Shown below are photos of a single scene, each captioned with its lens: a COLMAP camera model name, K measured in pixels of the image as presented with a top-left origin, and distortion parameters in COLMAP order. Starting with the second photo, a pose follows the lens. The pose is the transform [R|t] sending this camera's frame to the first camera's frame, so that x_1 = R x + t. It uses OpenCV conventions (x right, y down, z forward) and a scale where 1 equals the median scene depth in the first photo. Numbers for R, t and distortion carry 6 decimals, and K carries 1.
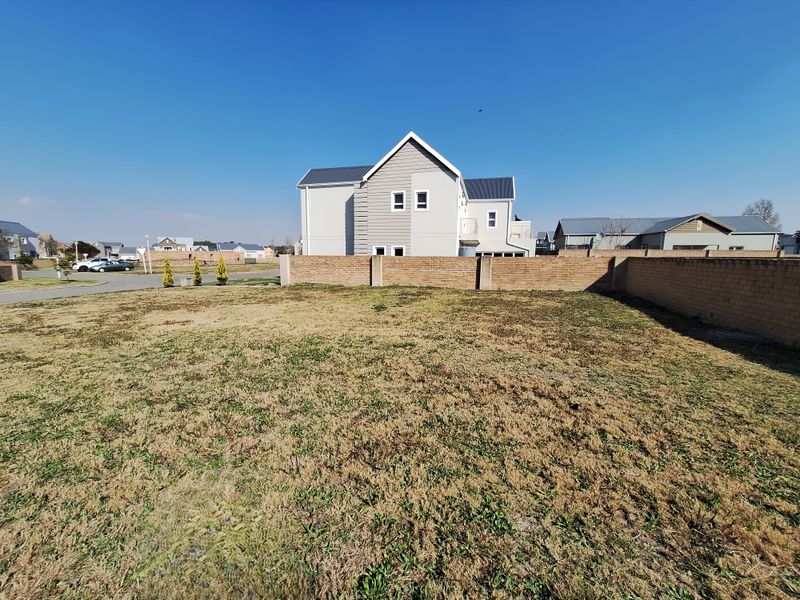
lens RADIAL K [[312.3, 0, 399.1], [0, 312.3, 289.8], [0, 0, 1]] dist [-0.001125, 0.000133]
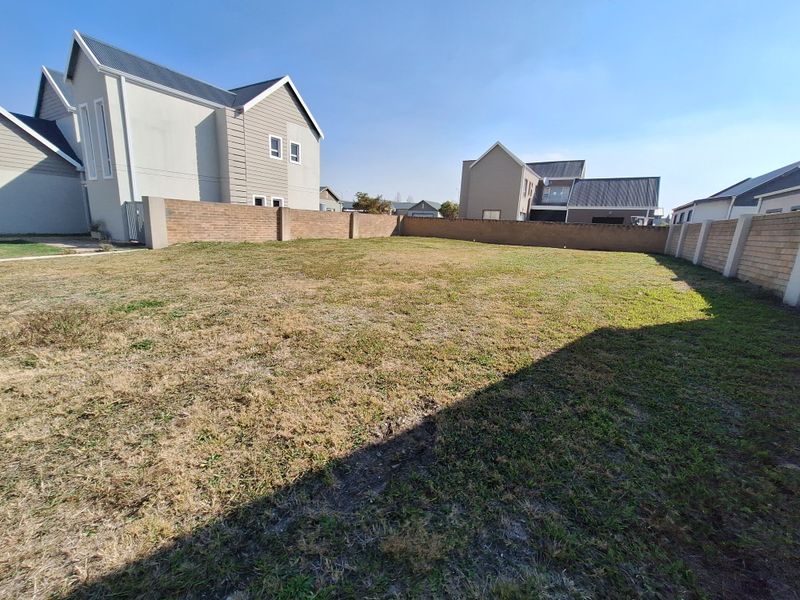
lens RADIAL K [[336.4, 0, 403.0], [0, 336.4, 290.9], [0, 0, 1]] dist [0.001114, 0.000327]
pose [[0.276055, -0.183091, 0.943542, -0.892312], [0.068455, 0.982941, 0.170708, -0.010923], [-0.958701, 0.017465, 0.283879, 0.354858]]
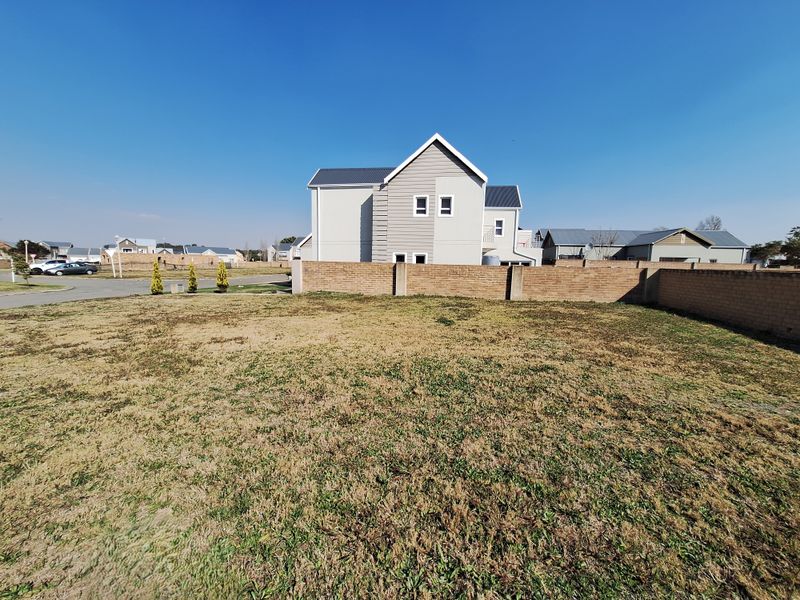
lens RADIAL K [[318.5, 0, 406.4], [0, 318.5, 293.0], [0, 0, 1]] dist [-0.001367, 0.000226]
pose [[0.996365, 0.008922, 0.084712, -0.123443], [-0.007751, 0.999870, -0.014142, -0.005020], [-0.084828, 0.013434, 0.996305, 0.042476]]
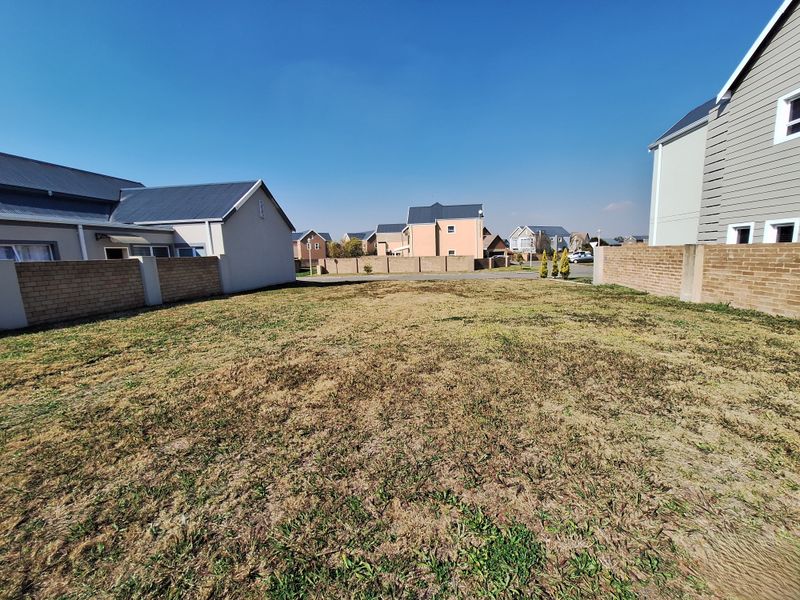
lens RADIAL K [[312.3, 0, 399.1], [0, 312.3, 289.8], [0, 0, 1]] dist [-0.001125, 0.000133]
pose [[0.104350, 0.111106, -0.988315, 0.381315], [-0.083989, 0.991175, 0.102559, -0.041849], [0.990988, 0.072306, 0.112761, 0.418338]]
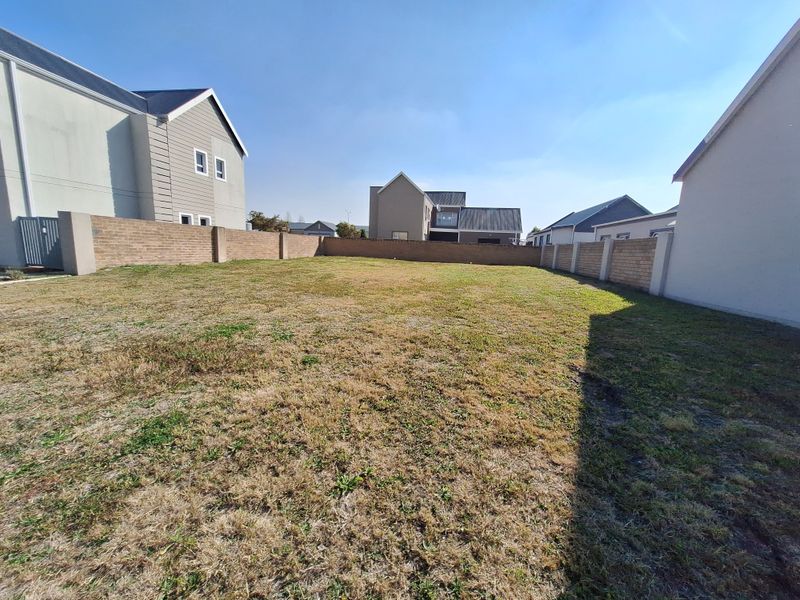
lens RADIAL K [[320.9, 0, 404.3], [0, 320.9, 302.8], [0, 0, 1]] dist [-0.000769, 0.000606]
pose [[-0.073912, -0.177024, 0.981427, -0.953862], [0.072017, 0.980602, 0.182299, -0.025386], [-0.994661, 0.084154, -0.059730, 0.516172]]
